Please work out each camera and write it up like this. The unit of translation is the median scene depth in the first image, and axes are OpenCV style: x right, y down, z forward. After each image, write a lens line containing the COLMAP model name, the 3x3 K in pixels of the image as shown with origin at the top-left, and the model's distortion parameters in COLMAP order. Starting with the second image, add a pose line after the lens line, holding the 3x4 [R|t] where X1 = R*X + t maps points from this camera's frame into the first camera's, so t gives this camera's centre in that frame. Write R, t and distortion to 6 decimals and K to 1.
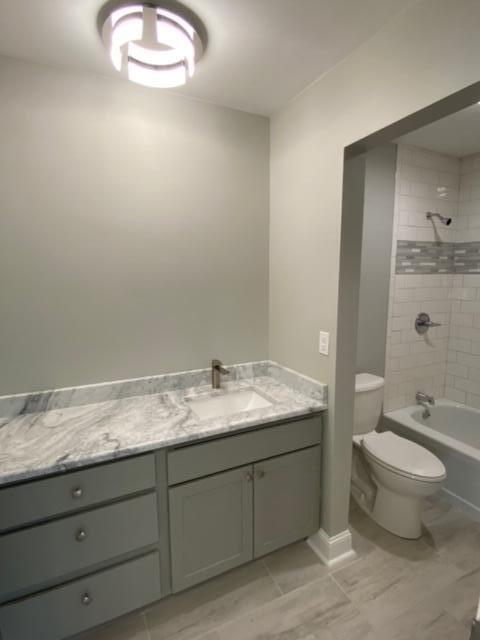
lens RADIAL K [[319.6, 0, 240.0], [0, 319.6, 320.0], [0, 0, 1]] dist [-0.001919, -0.000956]
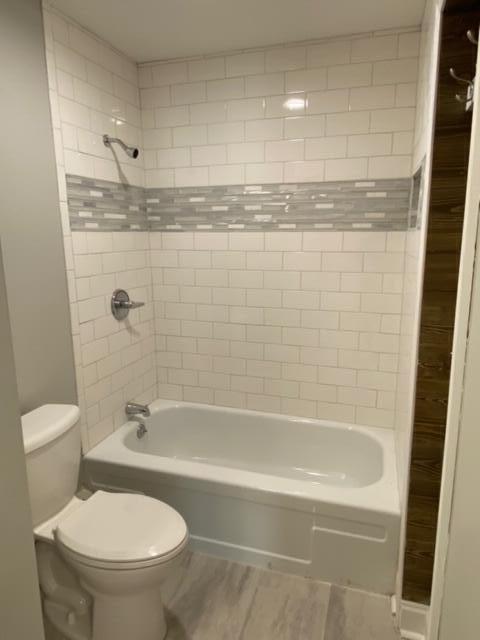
lens RADIAL K [[420.2, 0, 240.0], [0, 420.2, 320.0], [0, 0, 1]] dist [0.060558, -0.065528]
pose [[0.679078, -0.144350, 0.719733, 0.093956], [0.104726, 0.989497, 0.099643, -0.020698], [-0.726557, 0.007710, 0.687063, 0.200816]]
